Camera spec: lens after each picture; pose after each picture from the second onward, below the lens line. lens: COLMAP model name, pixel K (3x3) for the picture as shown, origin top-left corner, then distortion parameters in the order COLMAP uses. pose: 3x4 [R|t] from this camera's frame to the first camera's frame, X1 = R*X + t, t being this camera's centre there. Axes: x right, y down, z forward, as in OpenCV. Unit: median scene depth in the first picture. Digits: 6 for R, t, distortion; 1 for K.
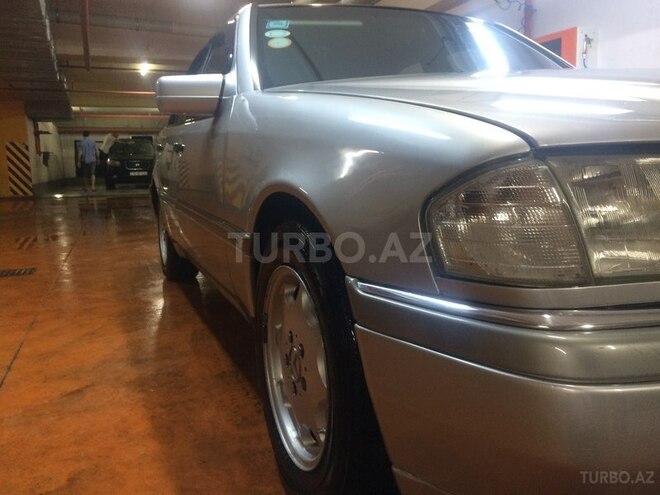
lens RADIAL K [[566.4, 0, 323.6], [0, 566.4, 245.9], [0, 0, 1]] dist [0.090328, -0.117889]
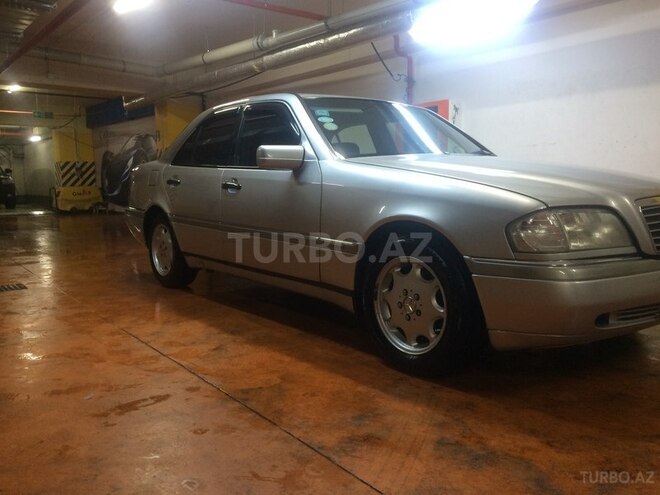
lens RADIAL K [[566.4, 0, 323.6], [0, 566.4, 245.9], [0, 0, 1]] dist [0.090328, -0.117889]
pose [[0.958741, -0.013907, 0.283940, -0.793760], [0.023871, 0.999214, -0.031662, 0.047022], [-0.283277, 0.037133, 0.958319, -0.745199]]
